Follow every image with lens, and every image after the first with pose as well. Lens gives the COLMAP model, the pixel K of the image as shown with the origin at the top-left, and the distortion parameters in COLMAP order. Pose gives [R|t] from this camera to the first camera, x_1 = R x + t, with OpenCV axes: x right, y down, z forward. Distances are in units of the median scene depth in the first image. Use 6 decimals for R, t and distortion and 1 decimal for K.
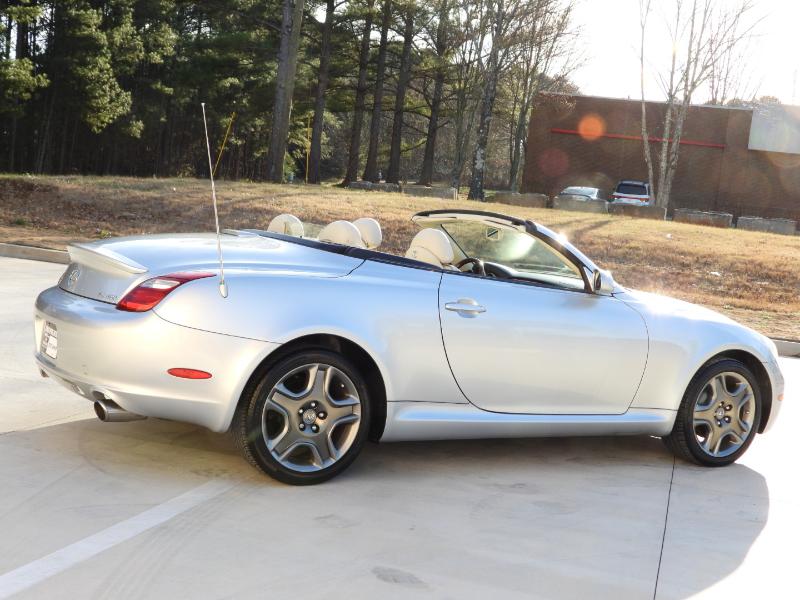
lens RADIAL K [[1095.8, 0, 400.0], [0, 1095.8, 300.0], [0, 0, 1]] dist [-0.021998, -0.002454]
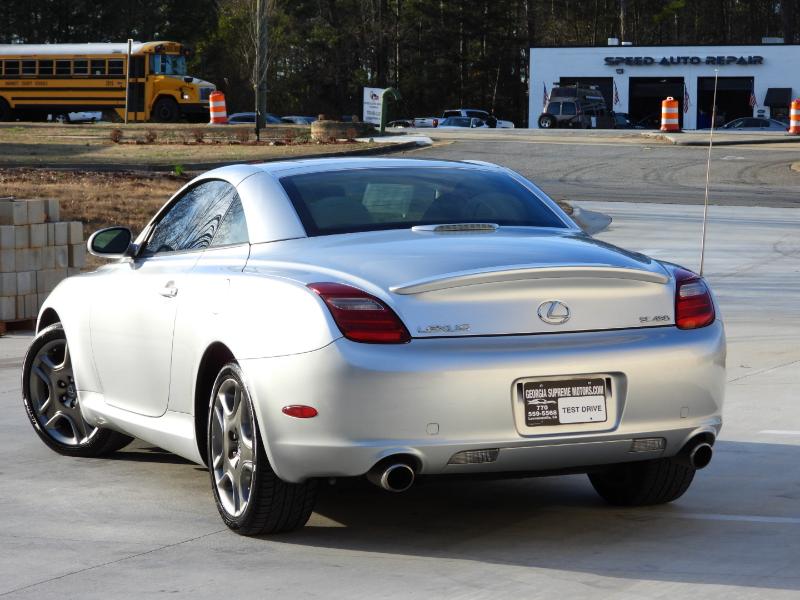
lens RADIAL K [[2342.6, 0, 400.0], [0, 2342.6, 300.0], [0, 0, 1]] dist [-0.069631, 0.163453]
pose [[0.155466, -0.155696, 0.975494, -1.844582], [0.107883, 0.984270, 0.139903, -0.259100], [-0.981933, 0.083489, 0.169818, 0.860982]]
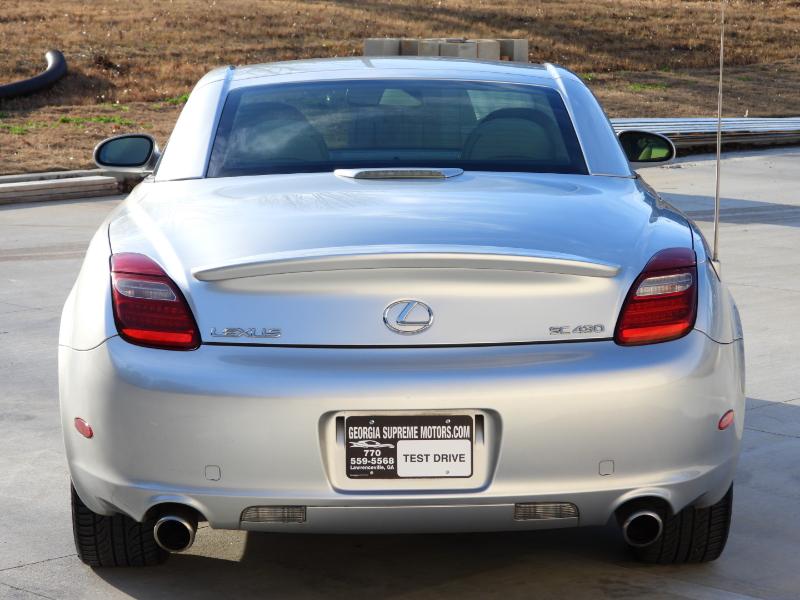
lens RADIAL K [[2342.6, 0, 400.0], [0, 2342.6, 300.0], [0, 0, 1]] dist [-0.069631, 0.163453]
pose [[0.488465, -0.221539, 0.843992, -1.232724], [0.119133, 0.975108, 0.187007, -0.234896], [-0.864412, 0.009201, 0.502699, 0.476845]]
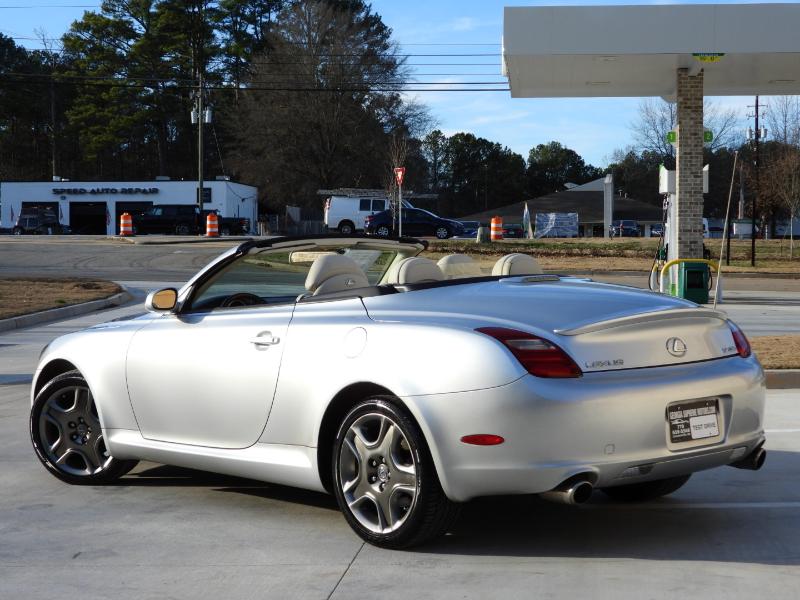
lens RADIAL K [[1489.6, 0, 400.0], [0, 1489.6, 300.0], [0, 0, 1]] dist [-0.003012, 0.082171]
pose [[-0.175620, -0.125503, 0.976425, -1.431097], [0.086232, 0.986067, 0.142252, -0.247859], [-0.980674, 0.109182, -0.162351, 1.434635]]
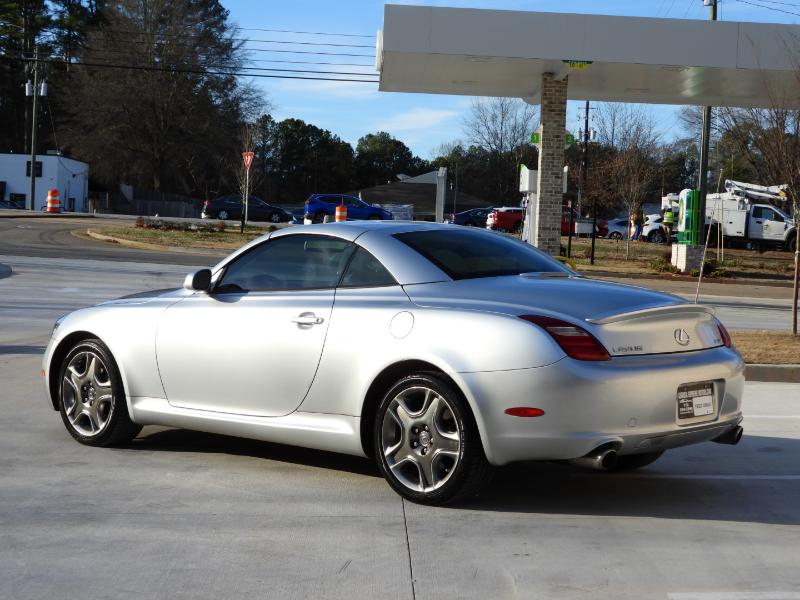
lens RADIAL K [[1489.6, 0, 400.0], [0, 1489.6, 300.0], [0, 0, 1]] dist [-0.003012, 0.082171]
pose [[-0.286780, -0.142882, 0.947282, -1.549476], [0.030723, 0.986935, 0.158164, -0.285210], [-0.957504, 0.074461, -0.278643, 1.667252]]
